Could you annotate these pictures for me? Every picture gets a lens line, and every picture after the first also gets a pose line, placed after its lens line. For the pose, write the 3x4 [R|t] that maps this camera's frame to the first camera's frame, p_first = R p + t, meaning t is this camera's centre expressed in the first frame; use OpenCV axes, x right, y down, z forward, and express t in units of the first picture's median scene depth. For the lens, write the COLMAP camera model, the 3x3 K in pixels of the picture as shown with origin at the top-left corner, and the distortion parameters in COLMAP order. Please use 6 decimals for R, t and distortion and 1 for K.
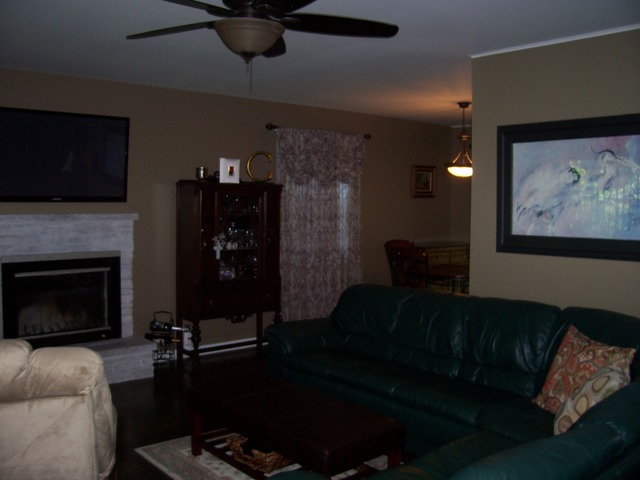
lens RADIAL K [[634.4, 0, 319.8], [0, 634.4, 239.9], [0, 0, 1]] dist [-0.148512, 0.000000]
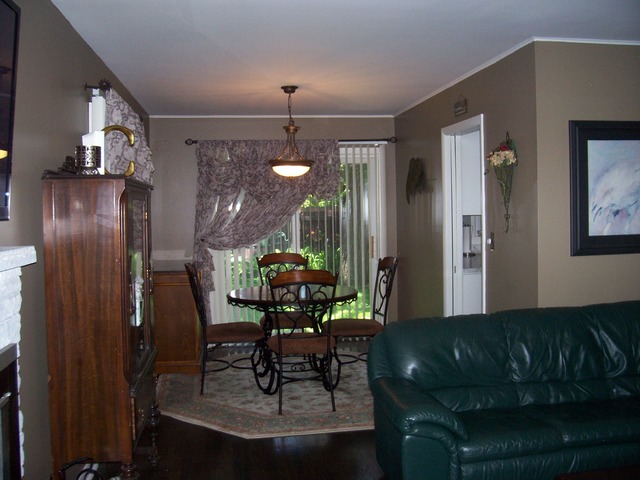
lens RADIAL K [[634.4, 0, 320.0], [0, 634.4, 237.9], [0, 0, 1]] dist [-0.148512, 0.000000]
pose [[0.558398, -0.058468, 0.827510, -0.709279], [0.077222, 0.996846, 0.018323, -0.055748], [-0.825971, 0.053671, 0.561151, 0.831848]]
